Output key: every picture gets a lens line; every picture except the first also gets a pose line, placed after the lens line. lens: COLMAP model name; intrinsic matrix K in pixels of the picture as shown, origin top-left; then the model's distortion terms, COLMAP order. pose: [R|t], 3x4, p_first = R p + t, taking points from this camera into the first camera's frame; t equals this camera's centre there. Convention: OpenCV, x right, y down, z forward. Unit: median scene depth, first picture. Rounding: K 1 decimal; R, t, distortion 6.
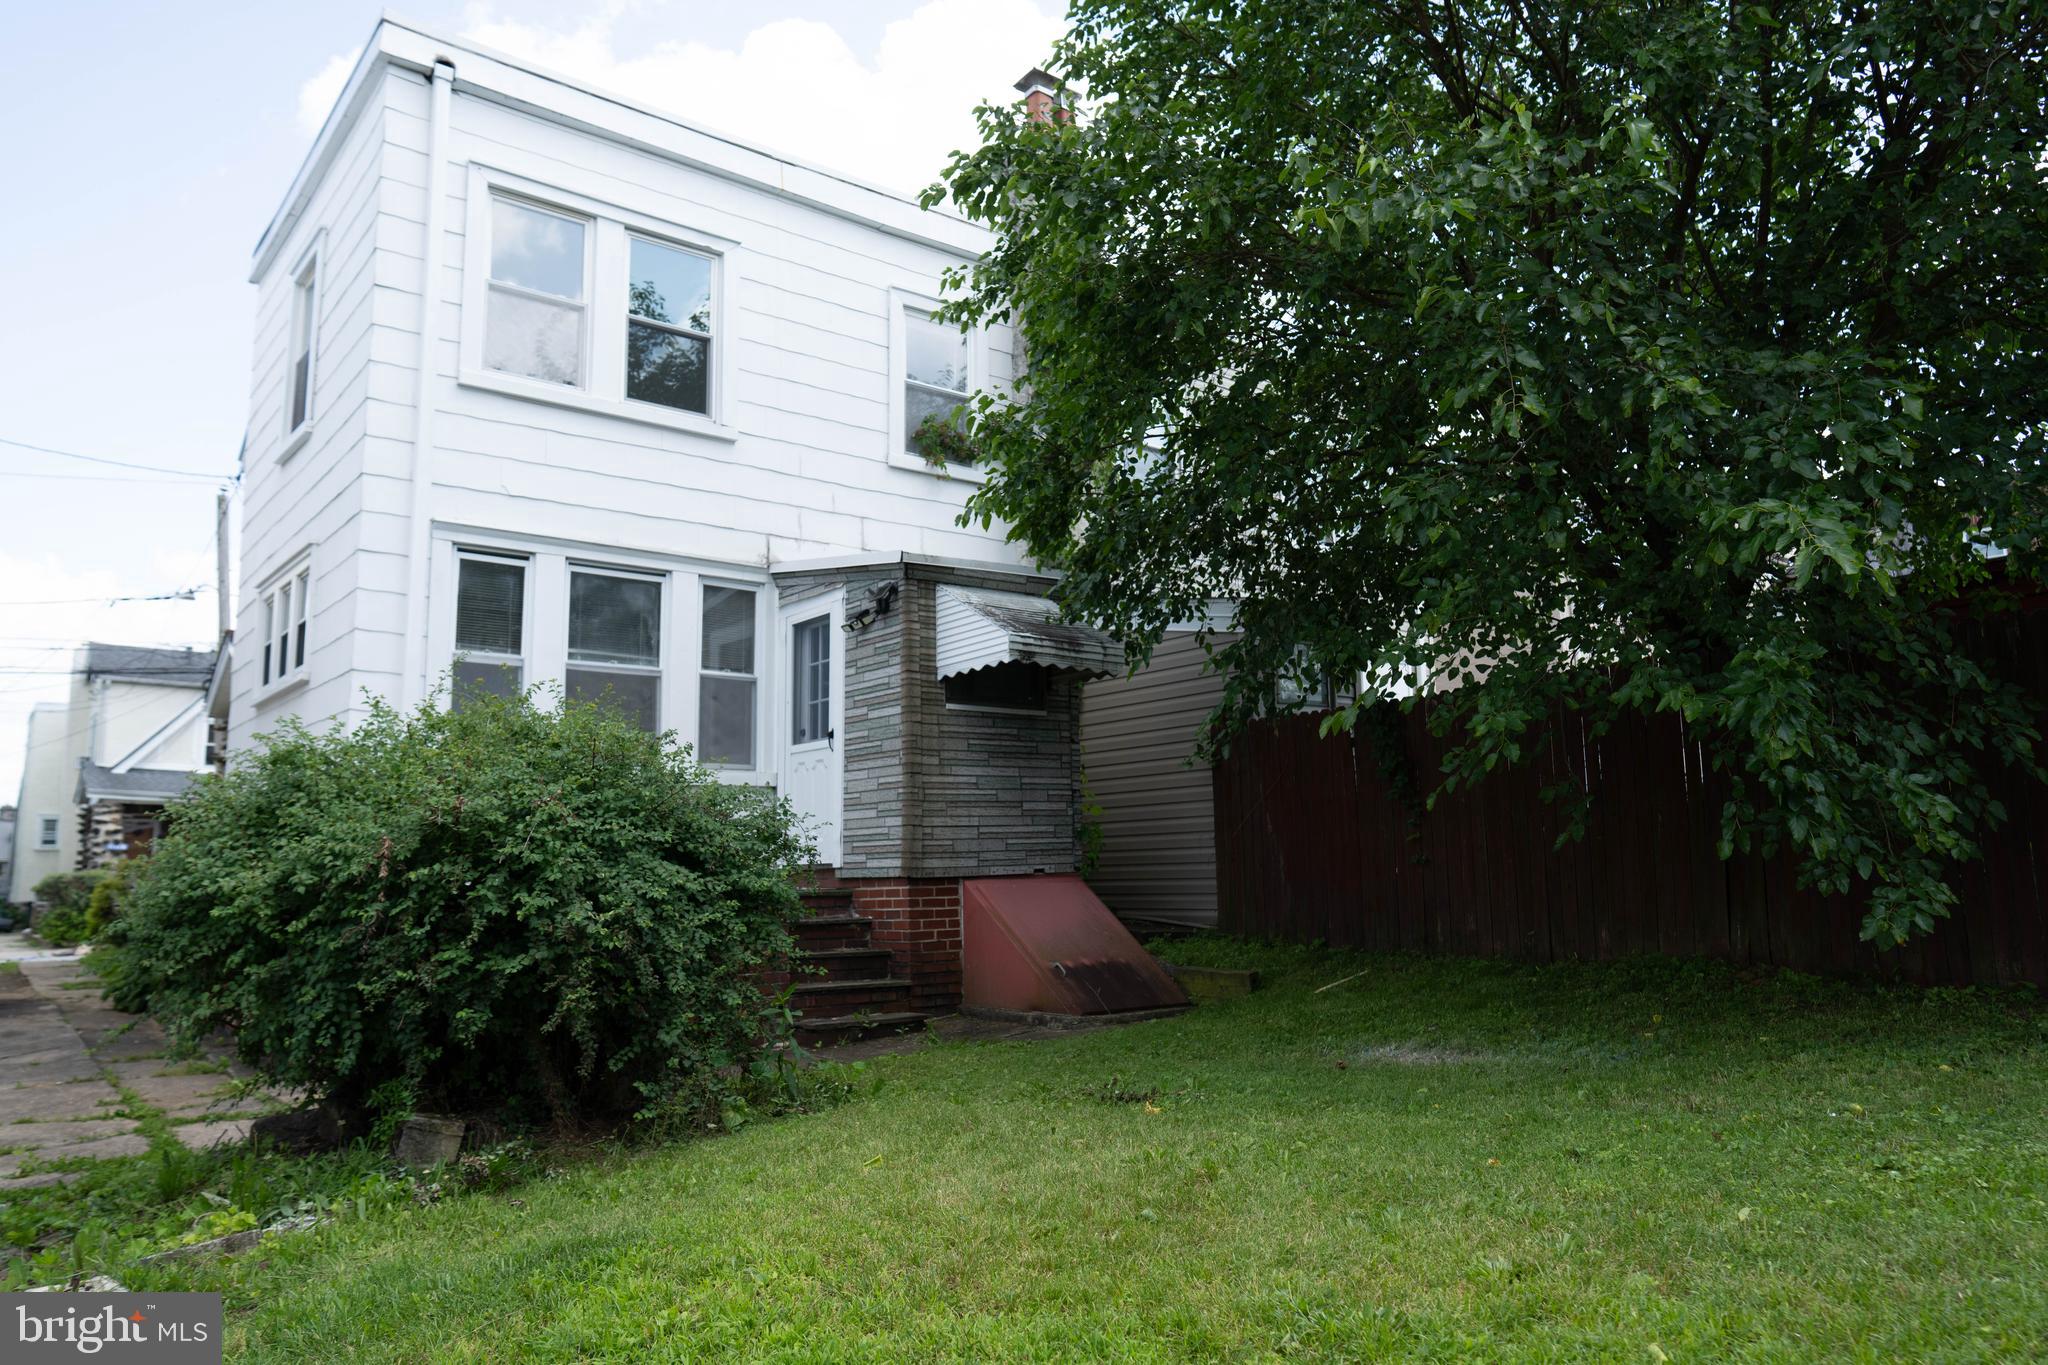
lens RADIAL K [[1385.2, 0, 1019.7], [0, 1385.2, 679.5], [0, 0, 1]] dist [-0.044311, 0.061642]
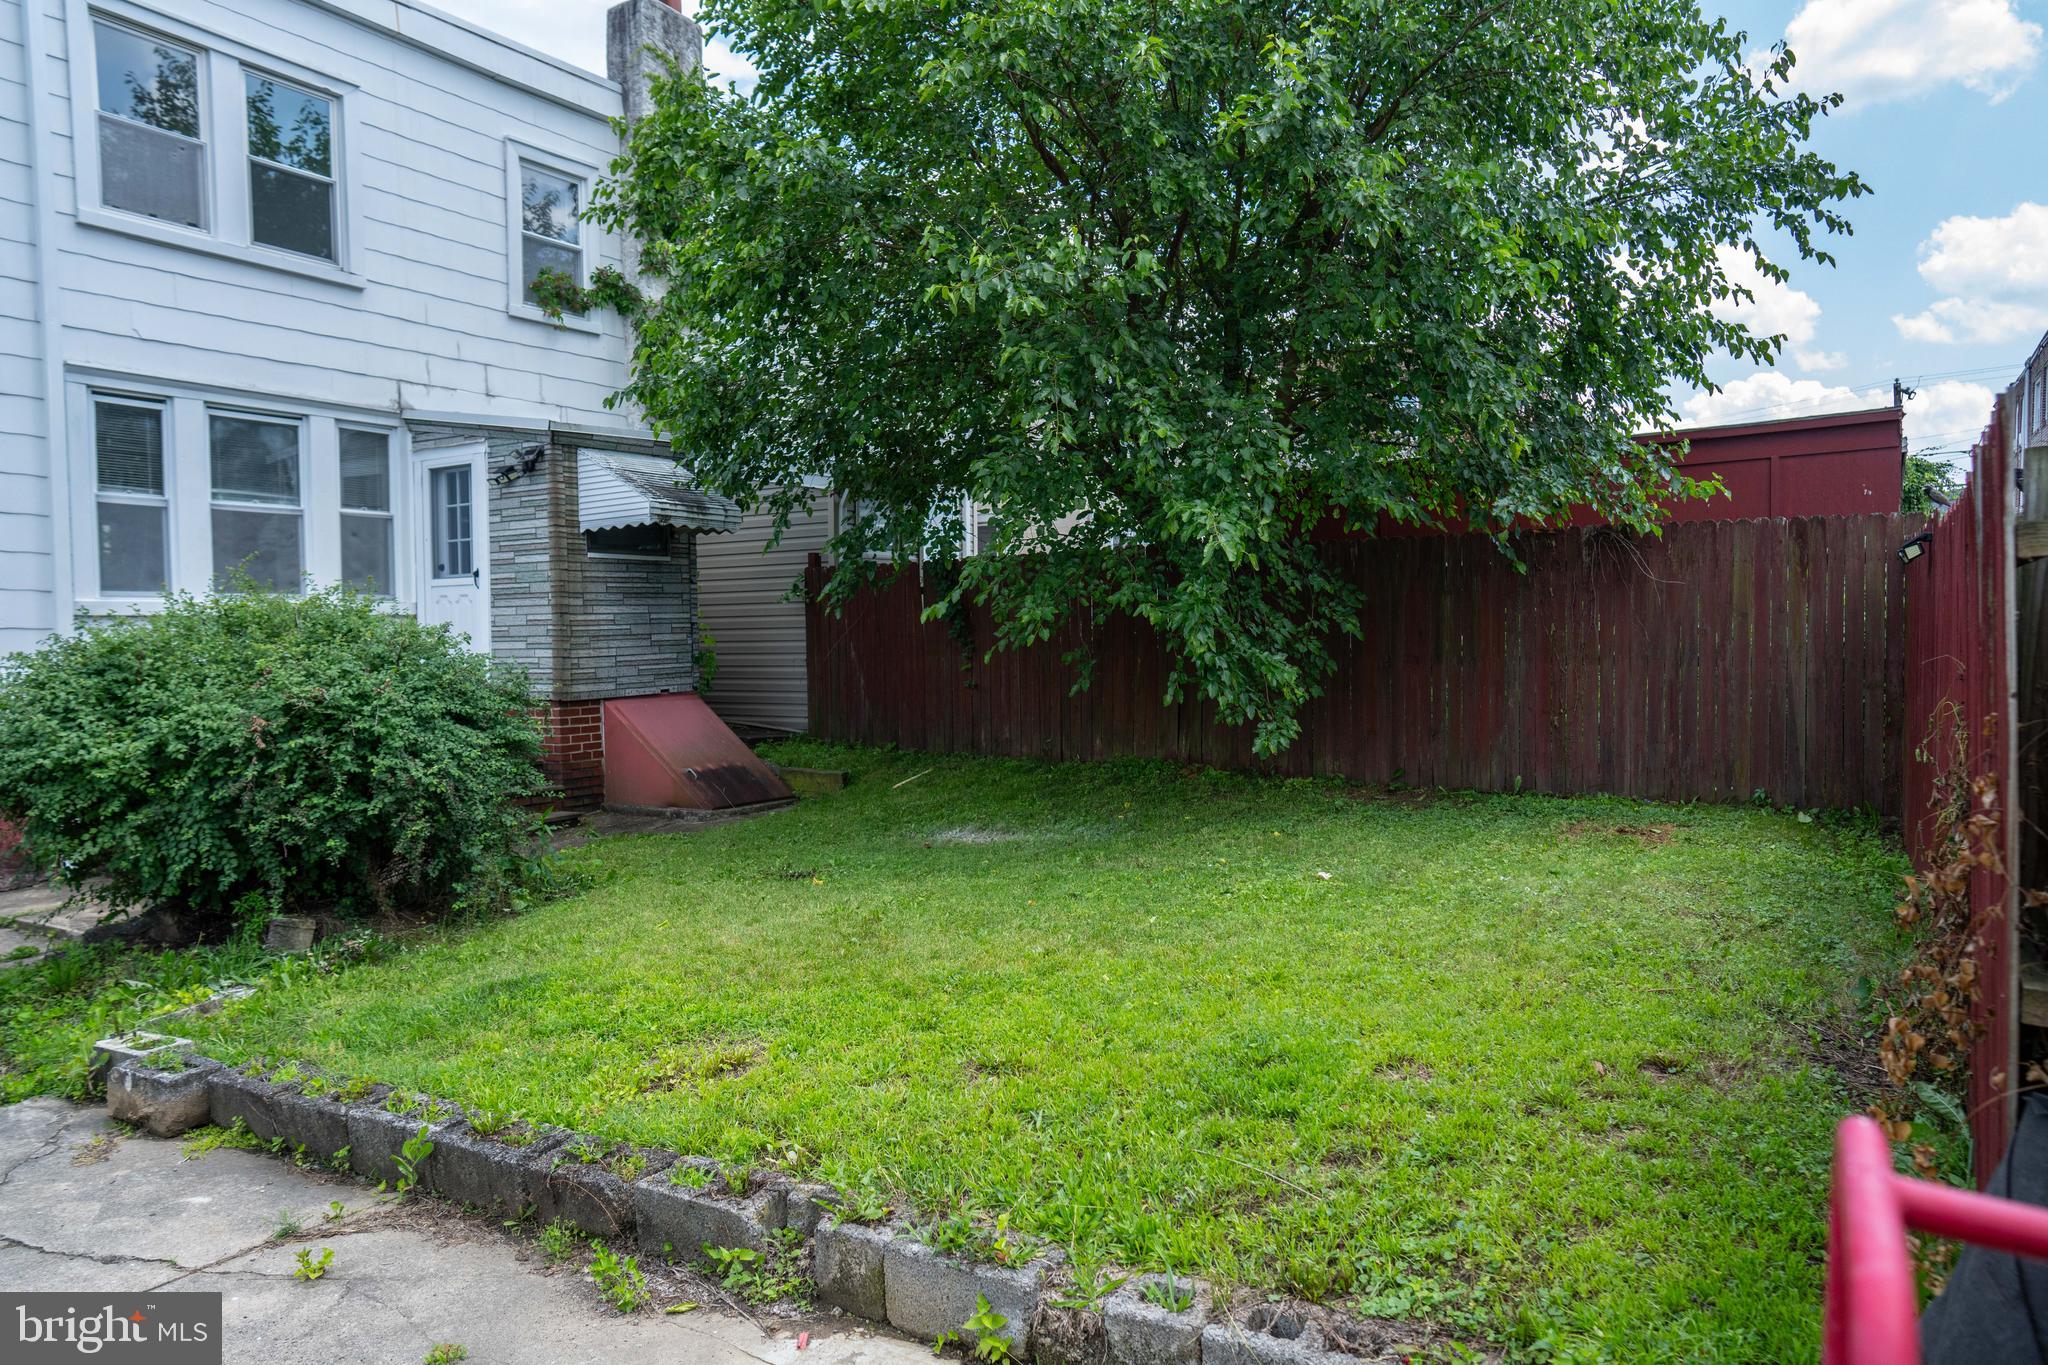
lens RADIAL K [[1385.2, 0, 1019.7], [0, 1385.2, 679.5], [0, 0, 1]] dist [-0.044311, 0.061642]
pose [[0.943621, -0.007232, 0.330949, -0.096353], [-0.048033, 0.986189, 0.158504, -0.080282], [-0.327525, -0.165465, 0.930241, -0.227145]]
